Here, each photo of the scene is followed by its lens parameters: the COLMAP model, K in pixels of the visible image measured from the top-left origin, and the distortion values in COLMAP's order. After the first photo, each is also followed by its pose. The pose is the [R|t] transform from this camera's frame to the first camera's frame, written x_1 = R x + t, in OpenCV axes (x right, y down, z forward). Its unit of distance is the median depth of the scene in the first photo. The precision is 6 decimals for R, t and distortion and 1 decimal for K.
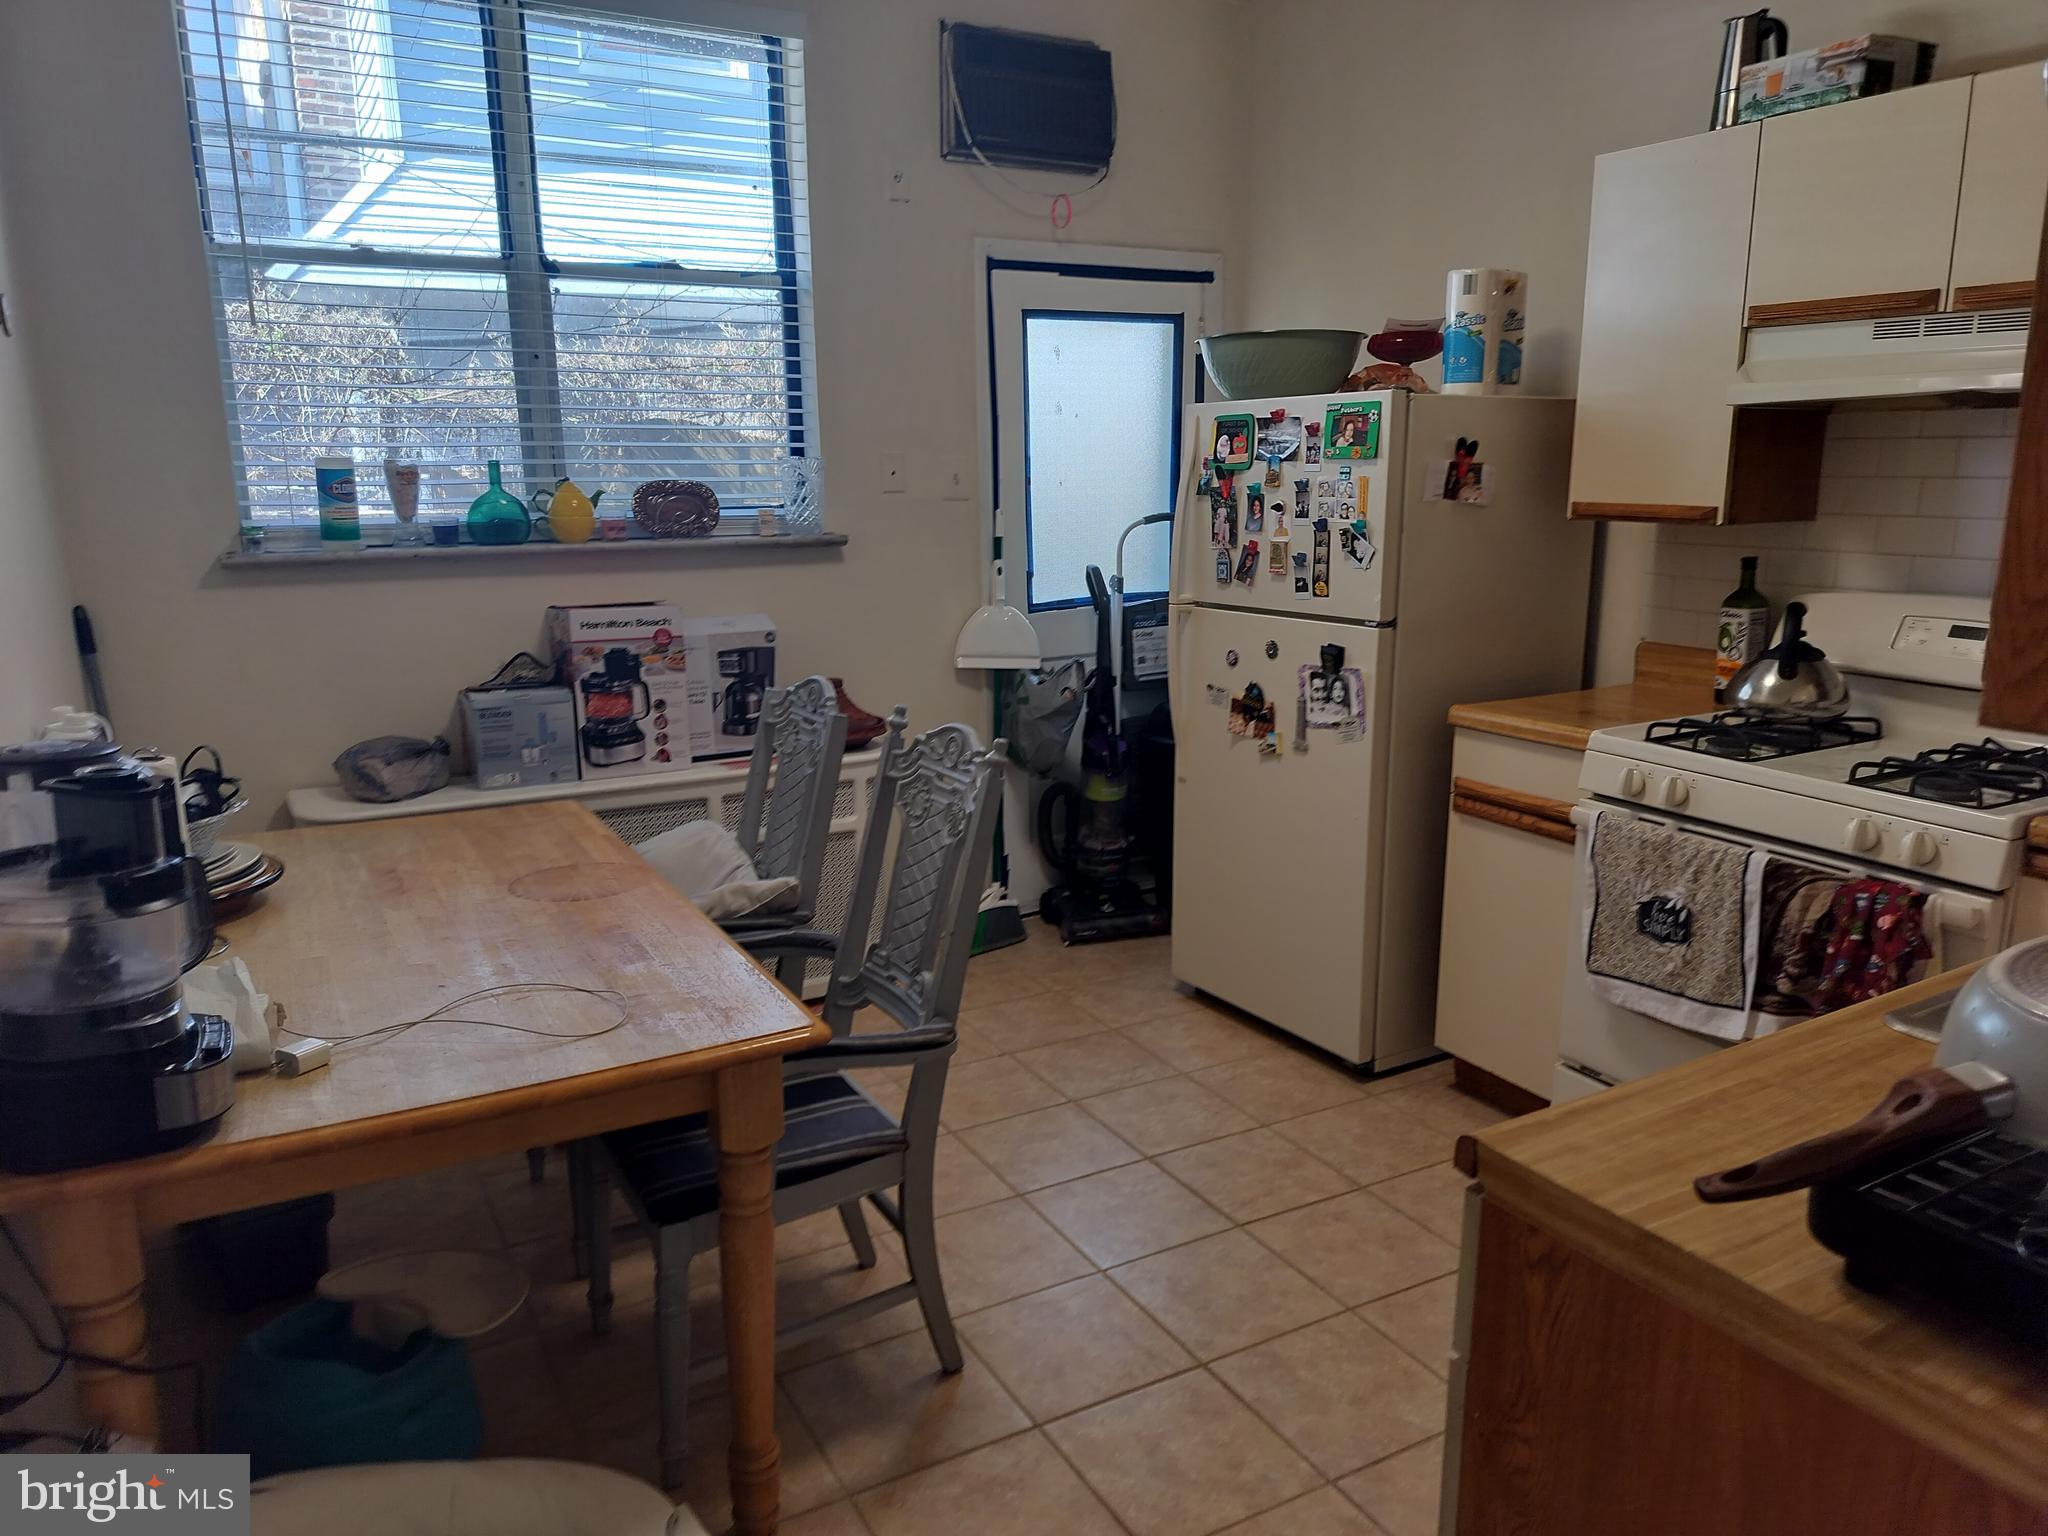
lens RADIAL K [[1447.6, 0, 1027.1], [0, 1447.6, 765.8], [0, 0, 1]] dist [0.007233, -0.007978]
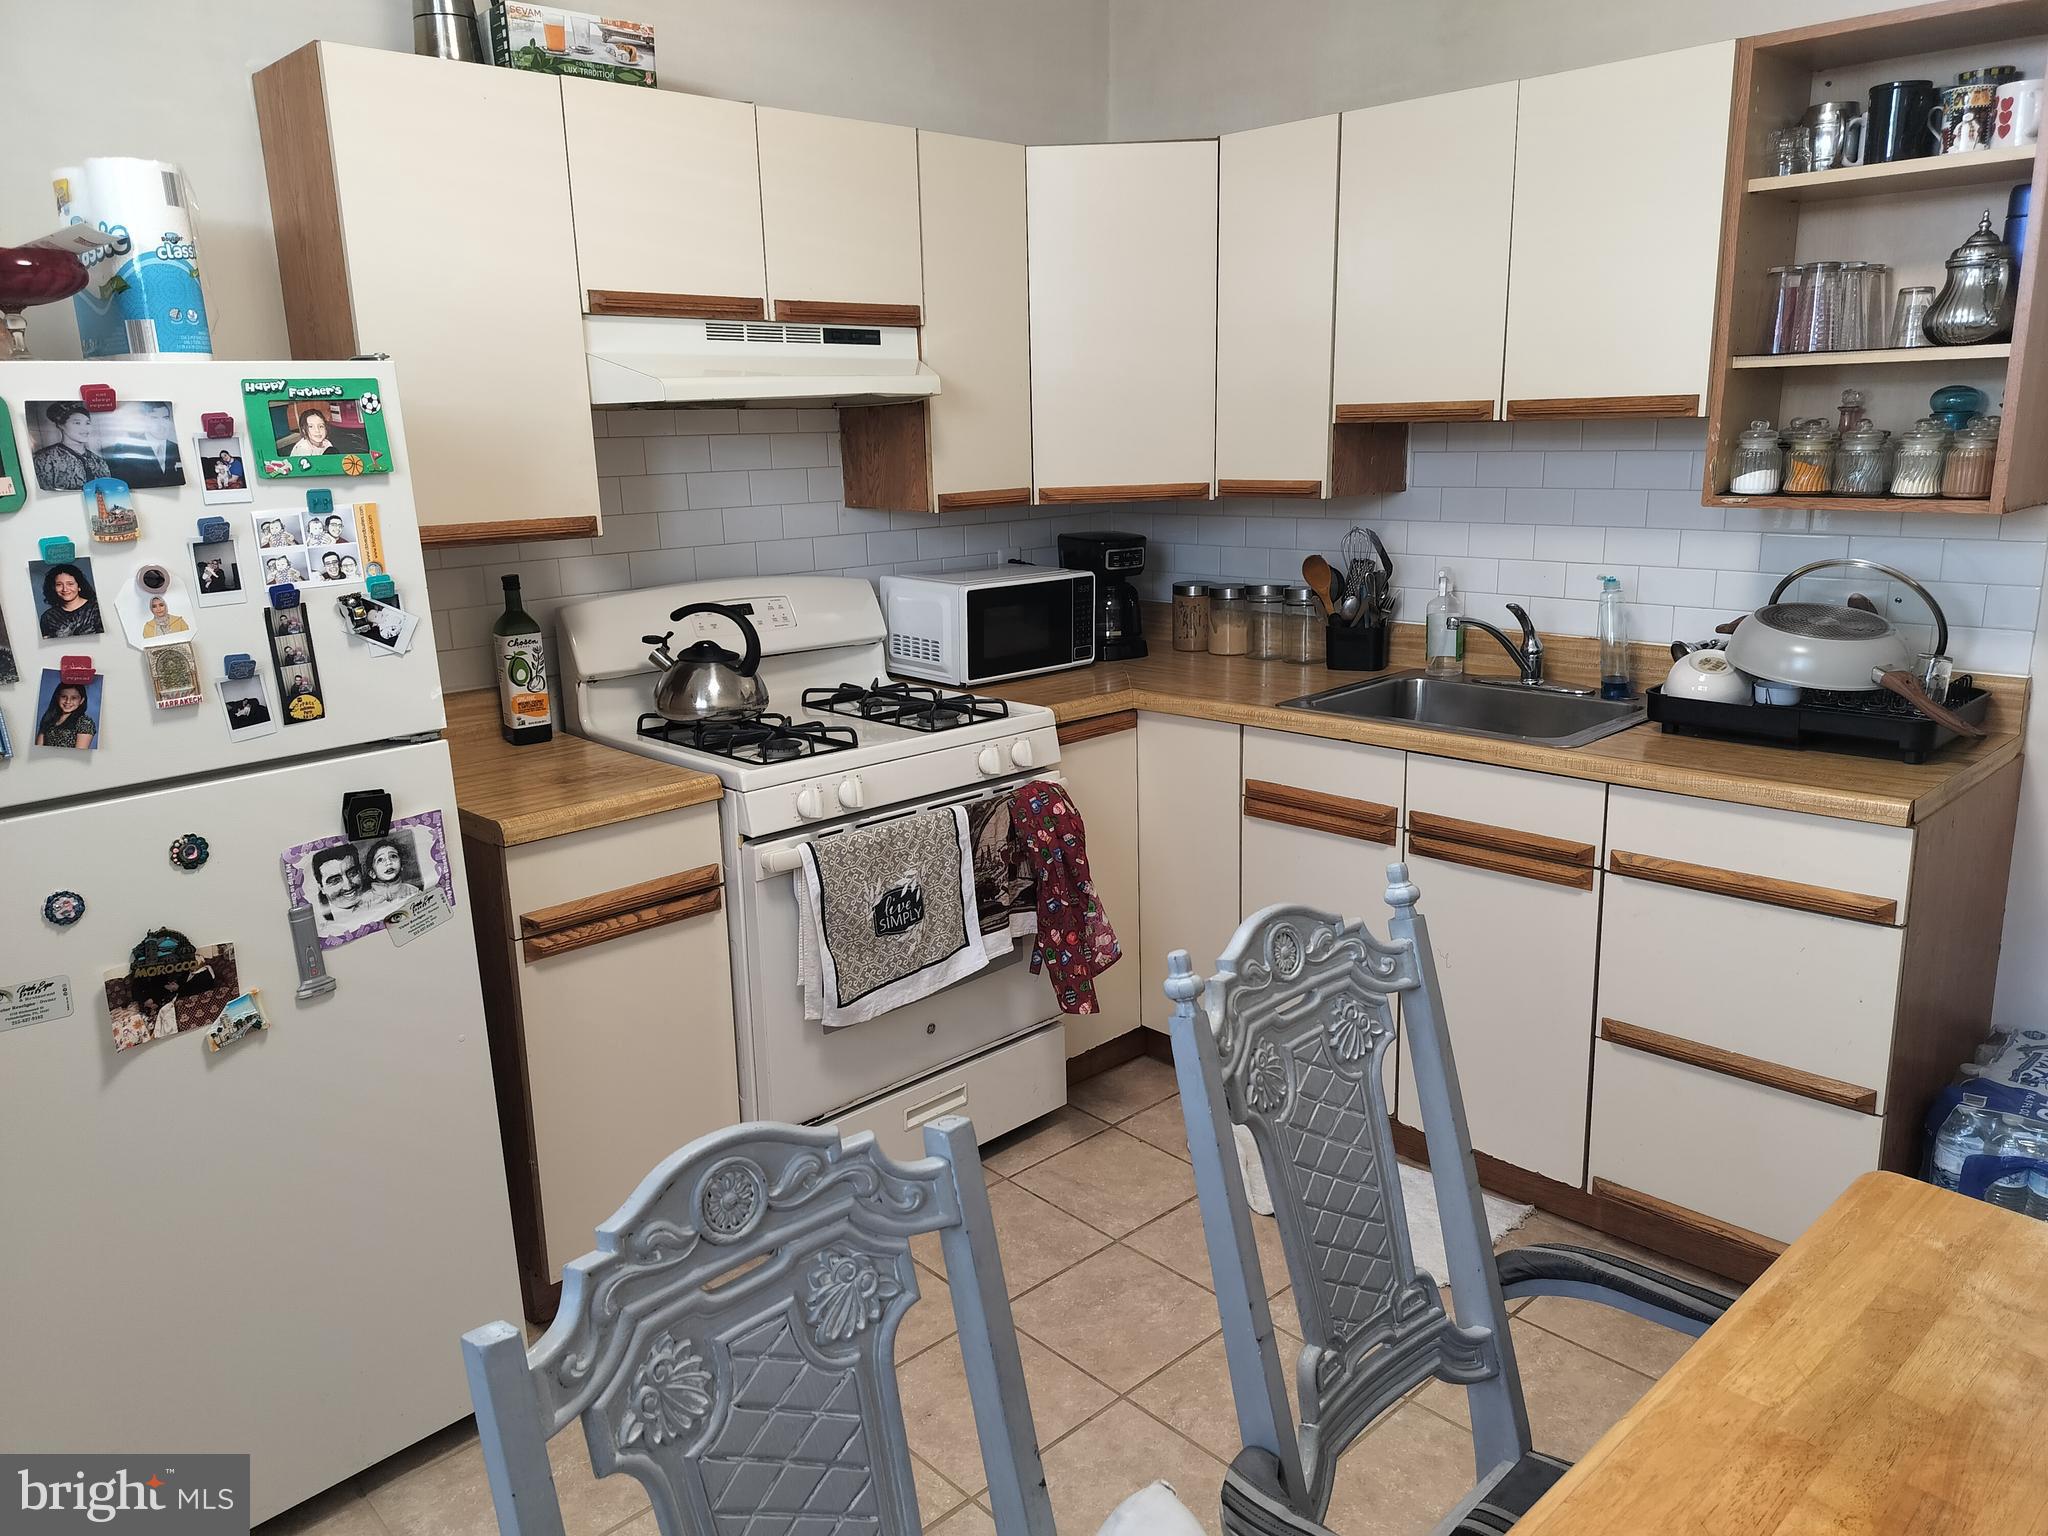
lens RADIAL K [[1447.6, 0, 1029.5], [0, 1447.6, 781.5], [0, 0, 1]] dist [0.007233, -0.007978]
pose [[-0.249392, -0.221458, 0.942741, -0.411159], [0.230193, 0.932041, 0.279840, -0.190191], [-0.940646, 0.286802, -0.181465, 0.851588]]
